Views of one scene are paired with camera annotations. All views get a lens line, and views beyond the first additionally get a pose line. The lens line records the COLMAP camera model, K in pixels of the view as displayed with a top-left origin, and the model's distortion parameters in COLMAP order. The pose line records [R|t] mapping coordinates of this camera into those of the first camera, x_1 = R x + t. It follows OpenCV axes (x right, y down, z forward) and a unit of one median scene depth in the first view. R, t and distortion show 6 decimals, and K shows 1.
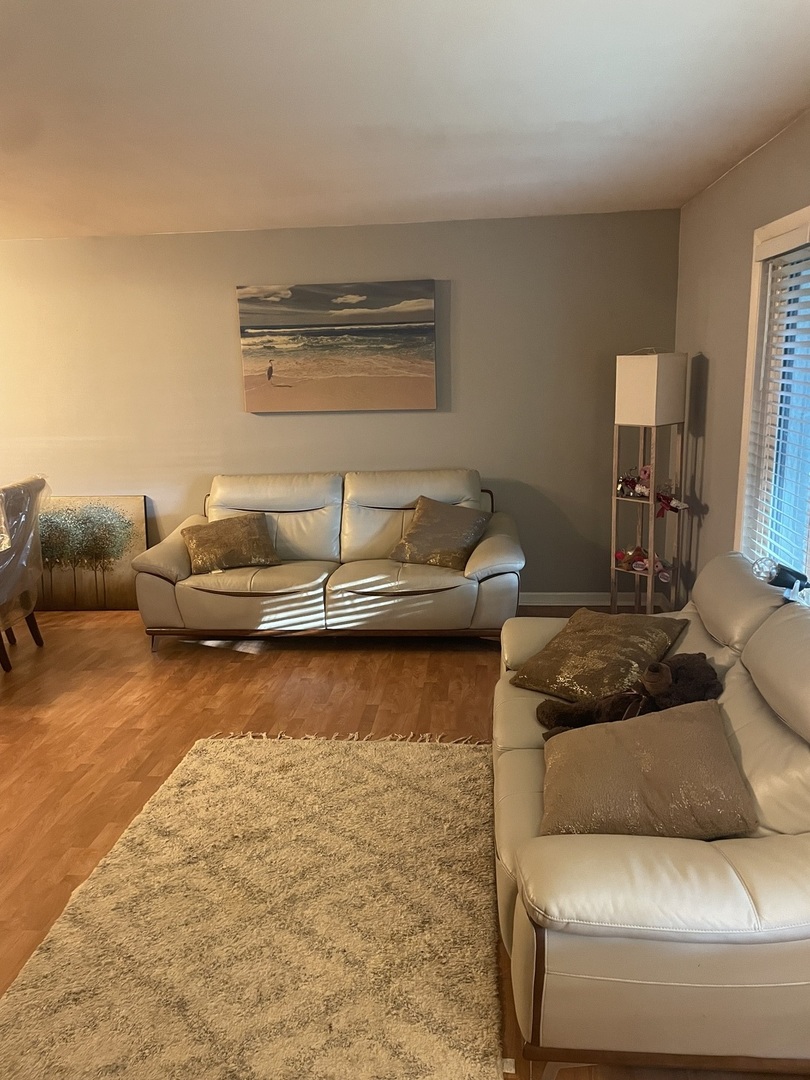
lens RADIAL K [[828.9, 0, 405.5], [0, 828.9, 539.2], [0, 0, 1]] dist [0.063350, -0.087445]
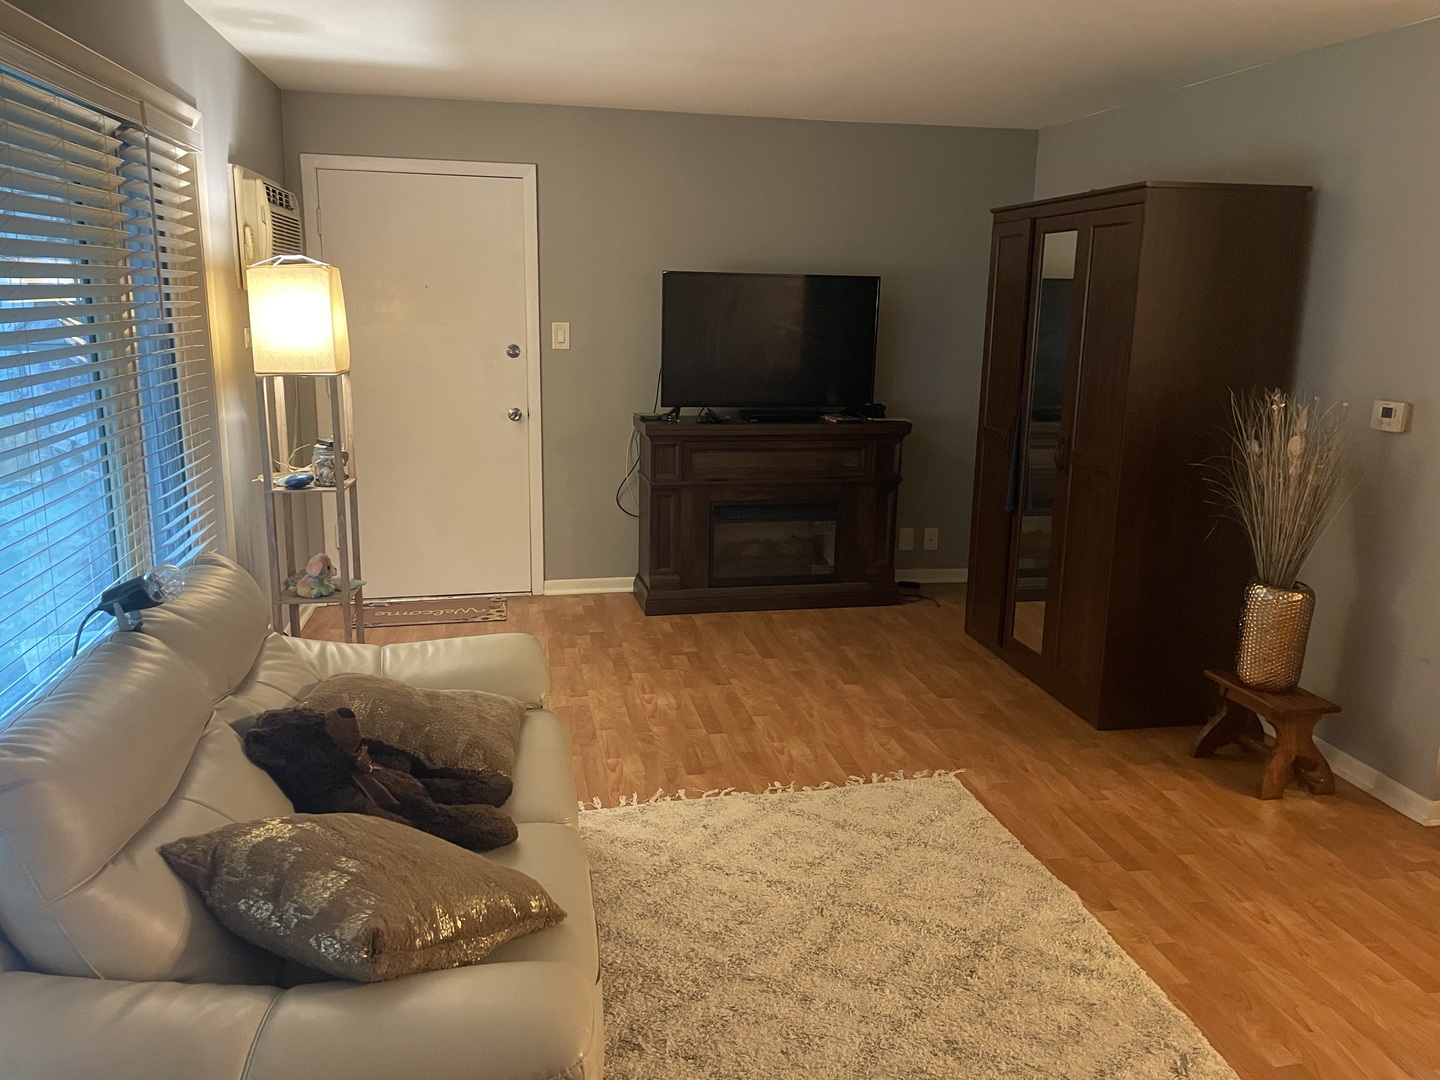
lens RADIAL K [[1105.1, 0, 720.5], [0, 1105.1, 538.1], [0, 0, 1]] dist [0.063350, -0.087445]
pose [[-0.957960, 0.071161, -0.277936, 0.238621], [-0.054280, 0.906302, 0.419131, -0.362095], [0.281719, 0.416598, -0.864338, 1.750301]]
